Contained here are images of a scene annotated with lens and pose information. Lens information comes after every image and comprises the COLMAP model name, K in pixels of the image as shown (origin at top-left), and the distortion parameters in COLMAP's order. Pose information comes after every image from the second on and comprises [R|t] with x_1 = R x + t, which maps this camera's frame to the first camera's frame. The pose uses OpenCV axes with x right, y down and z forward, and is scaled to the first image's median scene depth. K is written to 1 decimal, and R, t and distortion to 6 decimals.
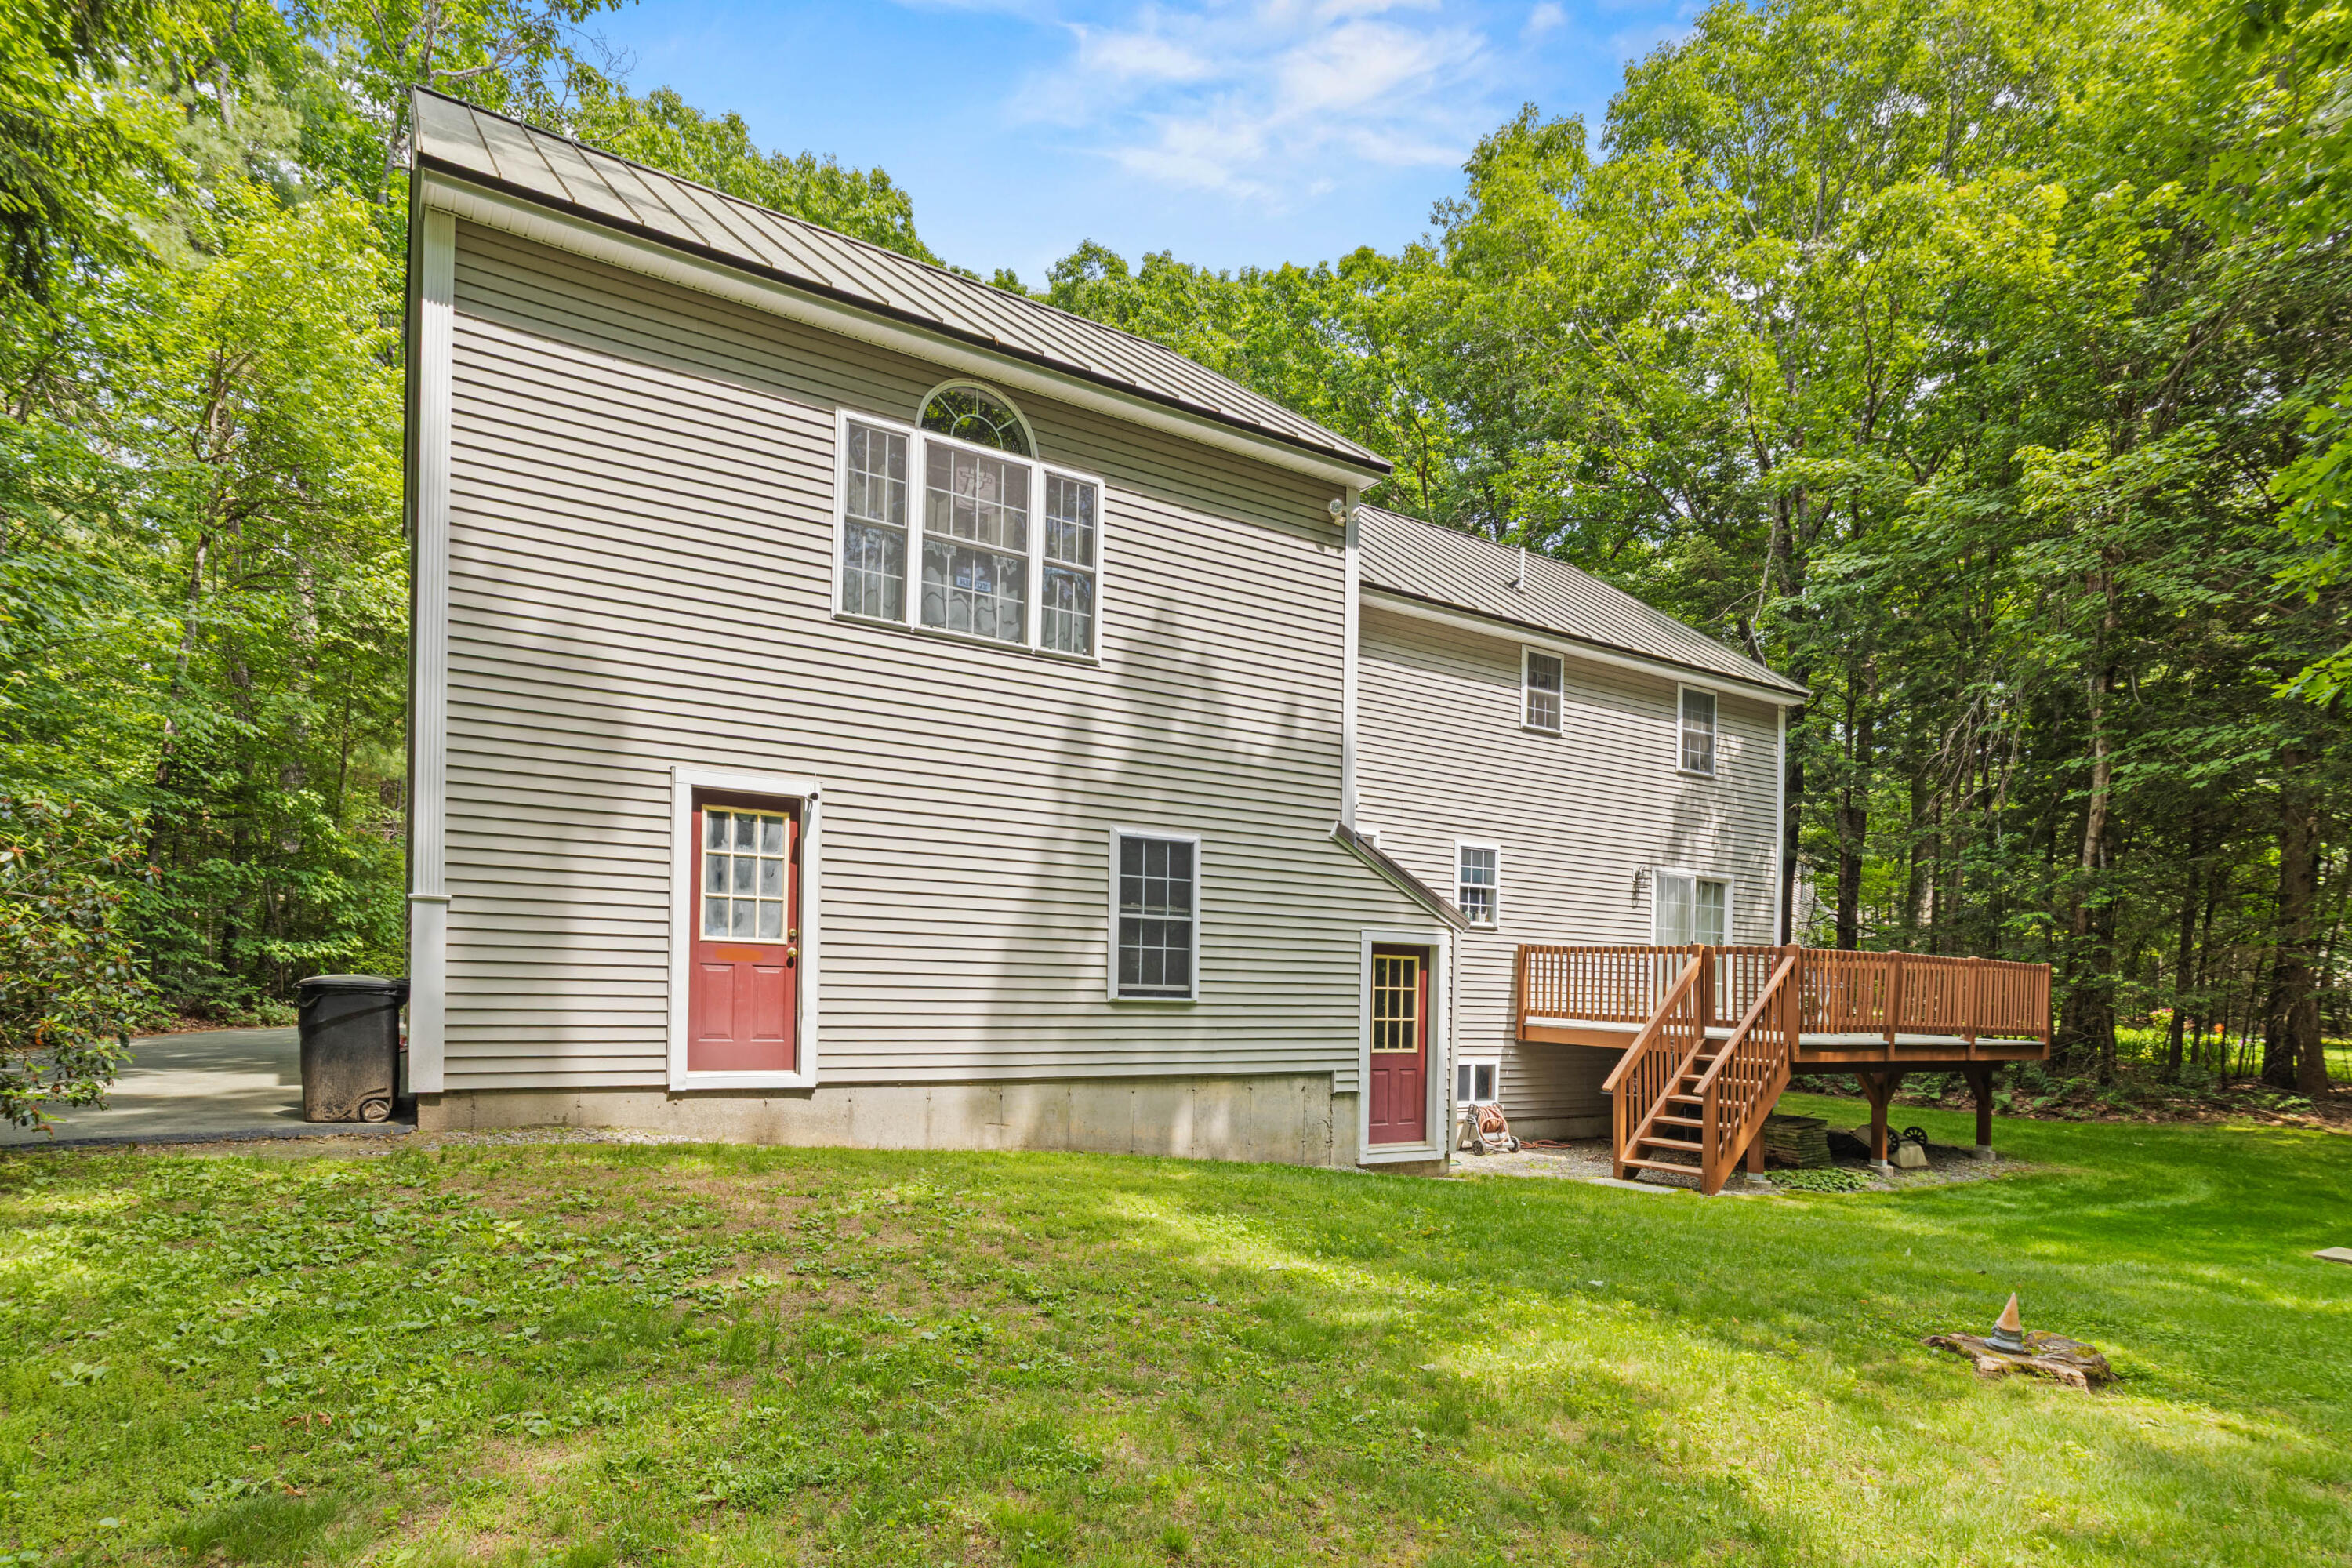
lens RADIAL K [[1279.3, 0, 1190.5], [0, 1279.3, 950.3], [0, 0, 1]] dist [0.005121, 0.002996]
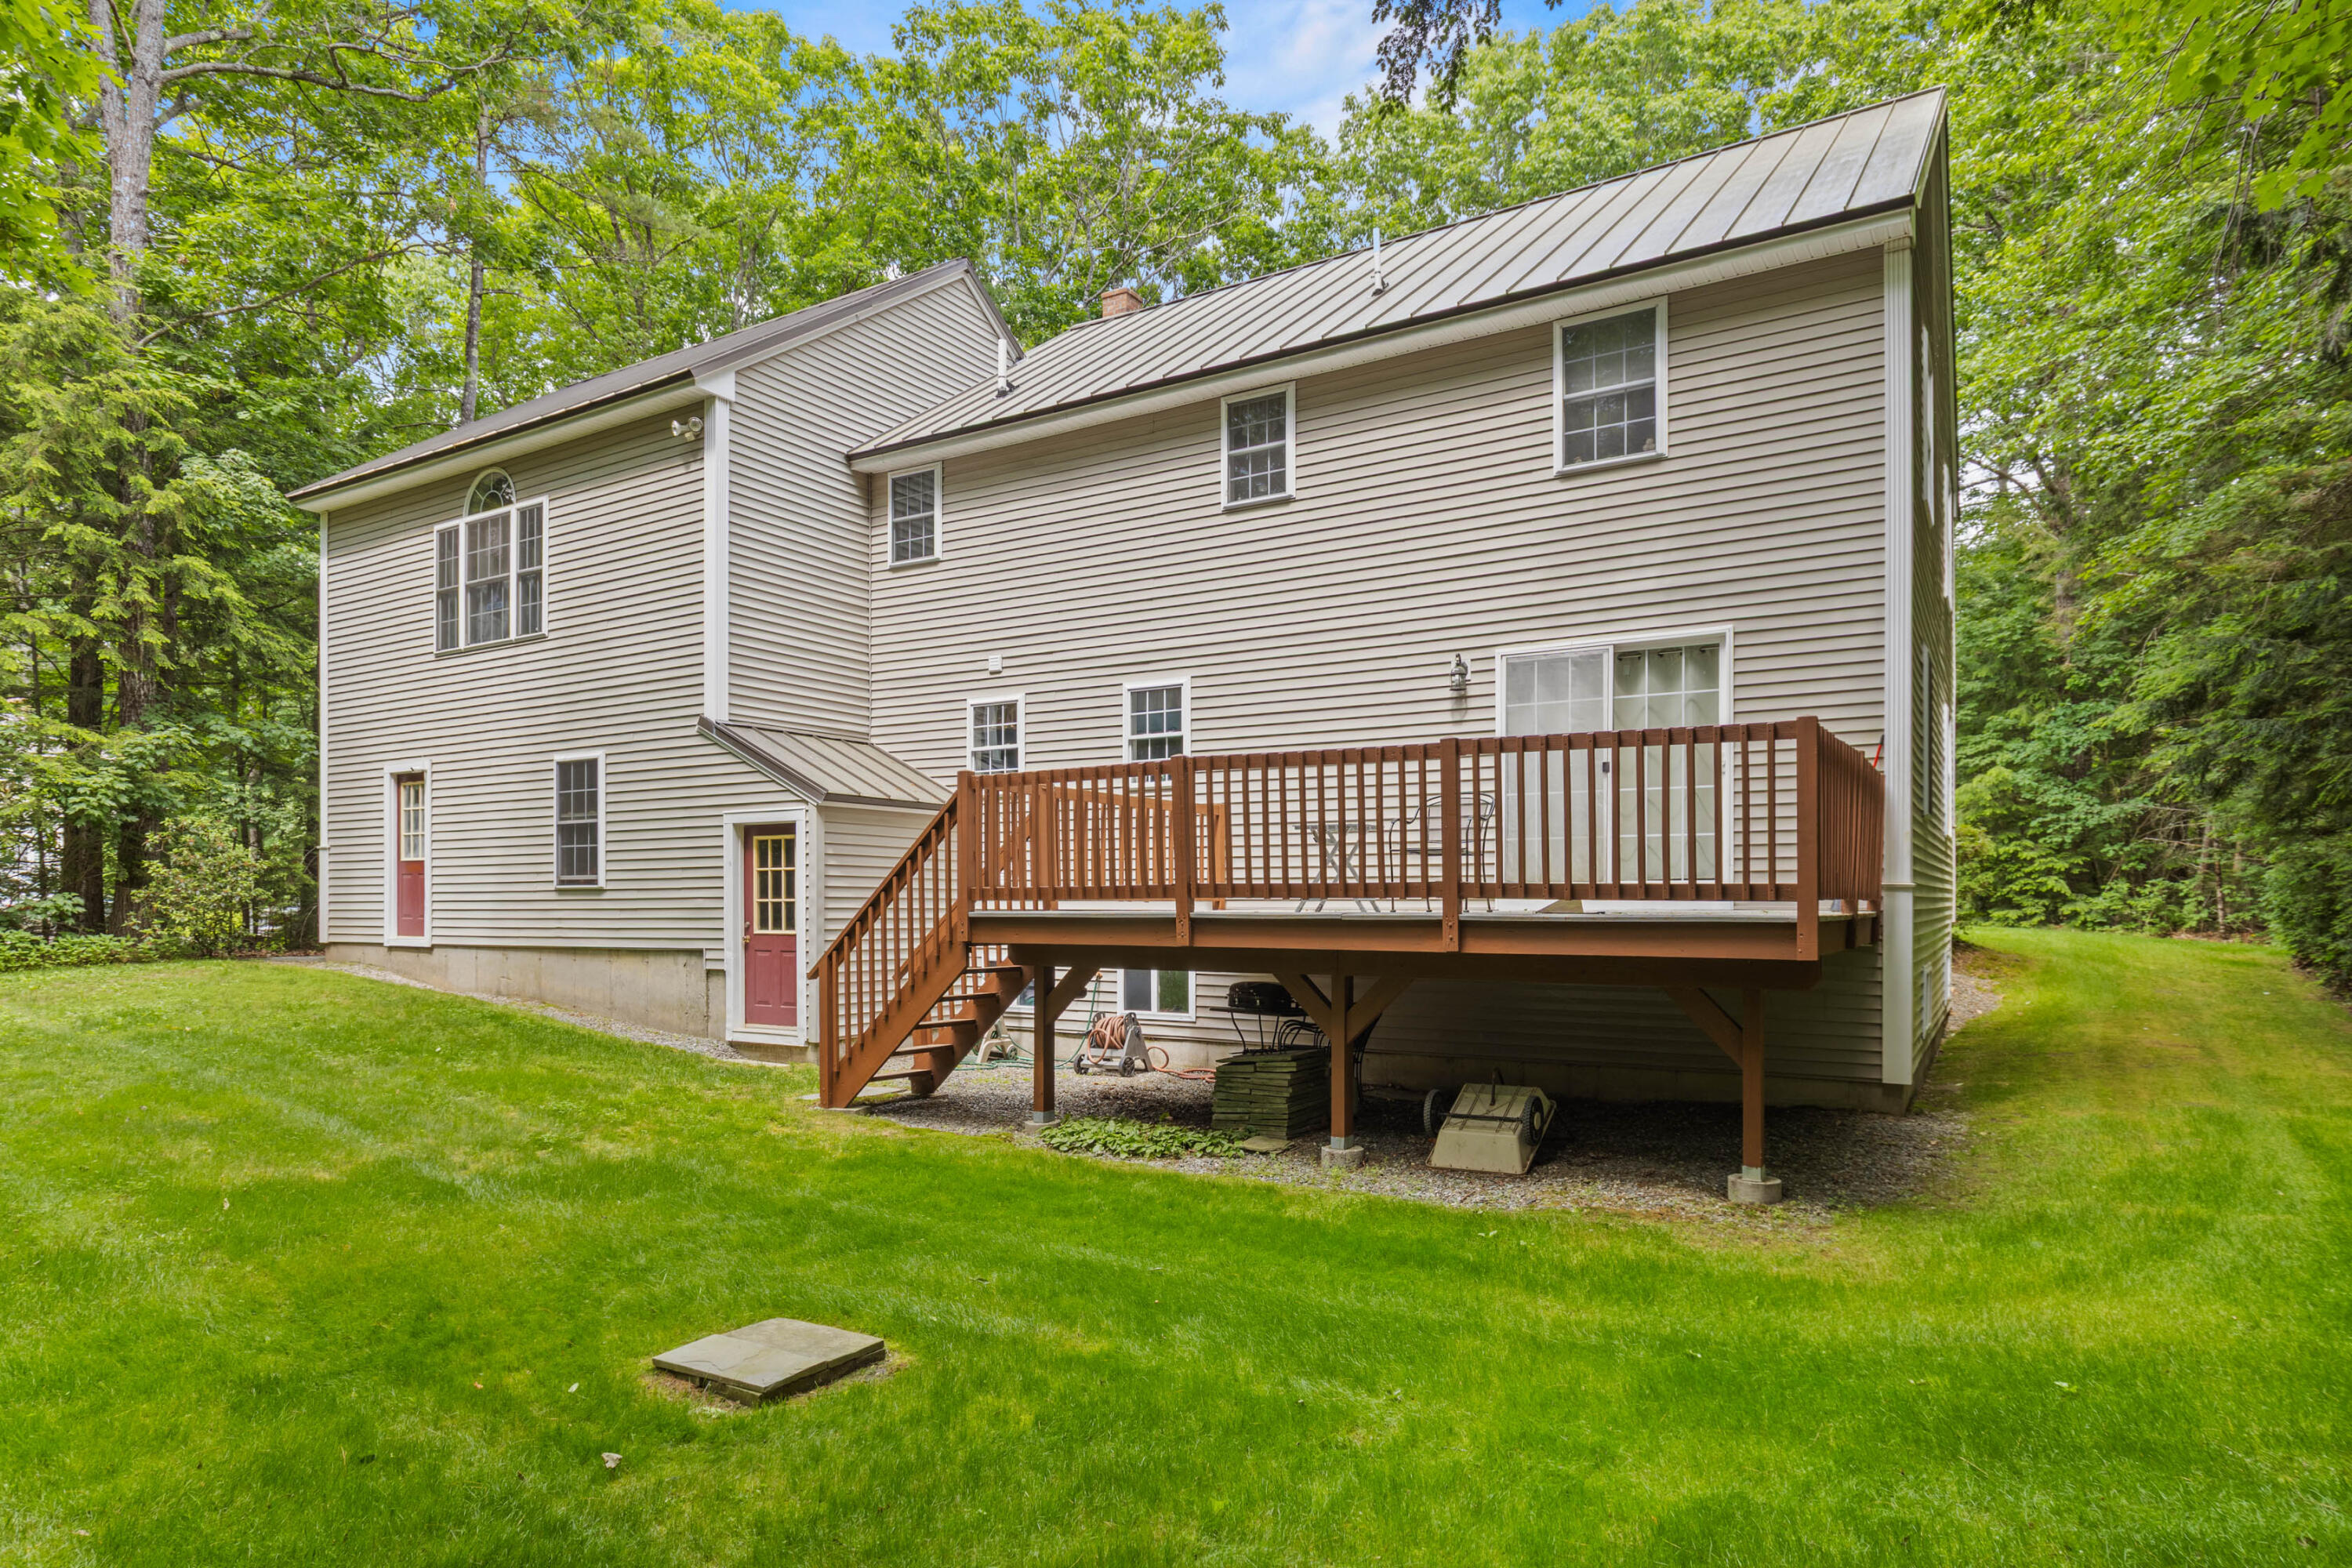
lens RADIAL K [[1375.8, 0, 1166.5], [0, 1375.8, 903.9], [0, 0, 1]] dist [0.003567, 0.002649]
pose [[0.416192, -0.032791, -0.908685, 1.277493], [0.033819, 0.999216, -0.020568, 0.090698], [0.908648, -0.022171, 0.416975, 0.845260]]
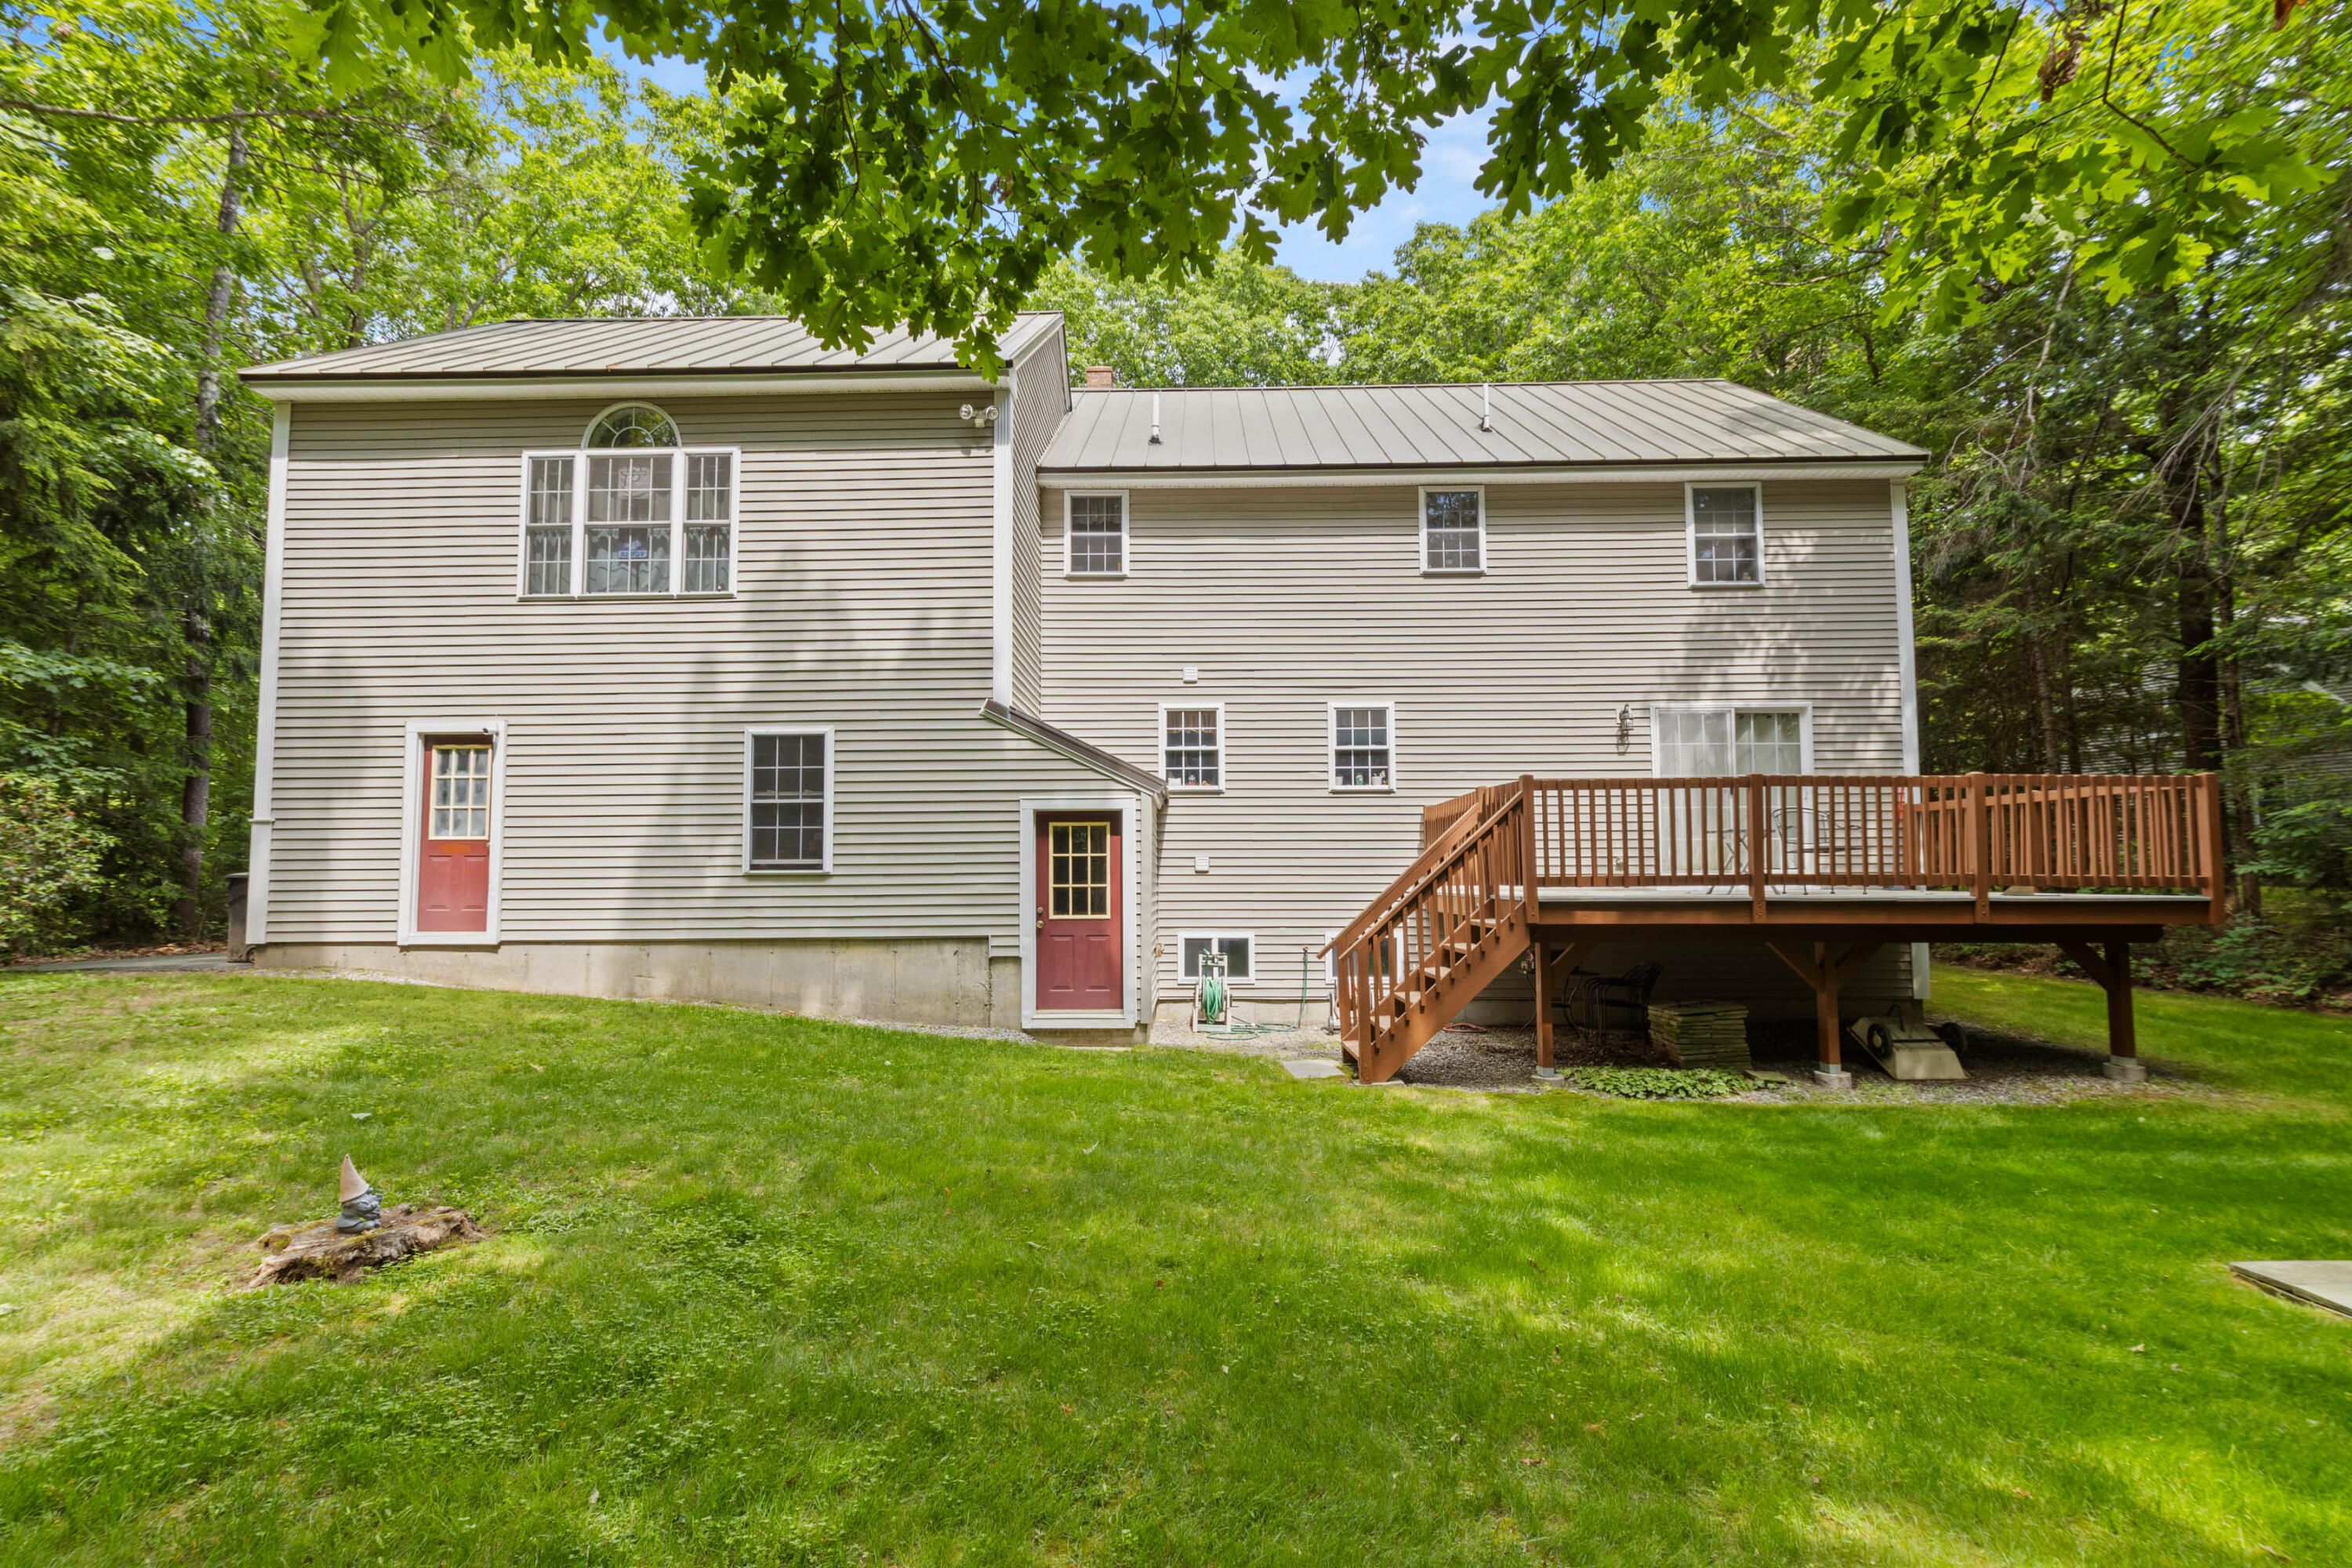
lens RADIAL K [[1067.6, 0, 1175.1], [0, 1067.6, 807.8], [0, 0, 1]] dist [0.004003, -0.000317]
pose [[0.824395, -0.072088, -0.561406, 0.713217], [0.043125, 0.996973, -0.064690, 0.051179], [0.564370, 0.029120, 0.825008, 0.349963]]
